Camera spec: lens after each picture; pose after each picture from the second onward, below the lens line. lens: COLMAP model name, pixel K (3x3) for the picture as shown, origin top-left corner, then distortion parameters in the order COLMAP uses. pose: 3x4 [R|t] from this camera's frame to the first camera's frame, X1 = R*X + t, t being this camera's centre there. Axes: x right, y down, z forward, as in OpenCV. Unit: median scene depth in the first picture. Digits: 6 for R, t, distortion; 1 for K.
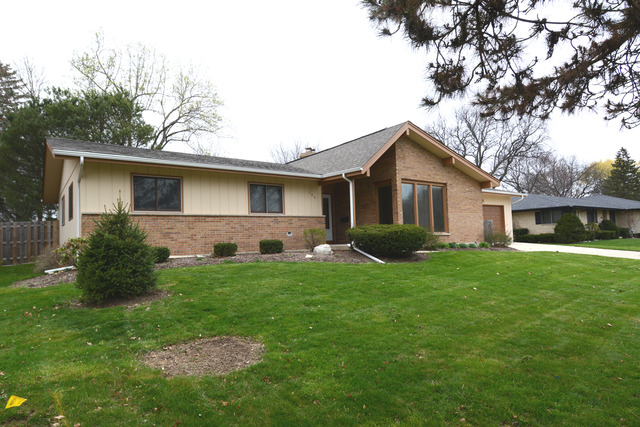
lens RADIAL K [[383.3, 0, 319.6], [0, 383.3, 212.7], [0, 0, 1]] dist [-0.004481, -0.000433]
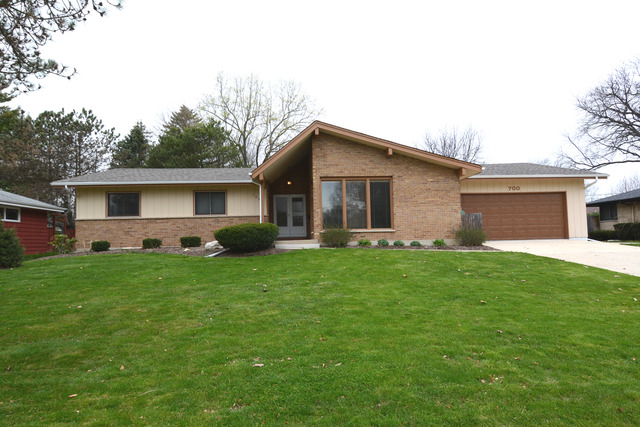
lens RADIAL K [[383.3, 0, 319.2], [0, 383.3, 214.4], [0, 0, 1]] dist [-0.004481, -0.000433]
pose [[0.847959, -0.028817, -0.529278, 0.771564], [0.037284, 0.999291, 0.005326, 0.006497], [0.528749, -0.024250, 0.848432, 0.126035]]
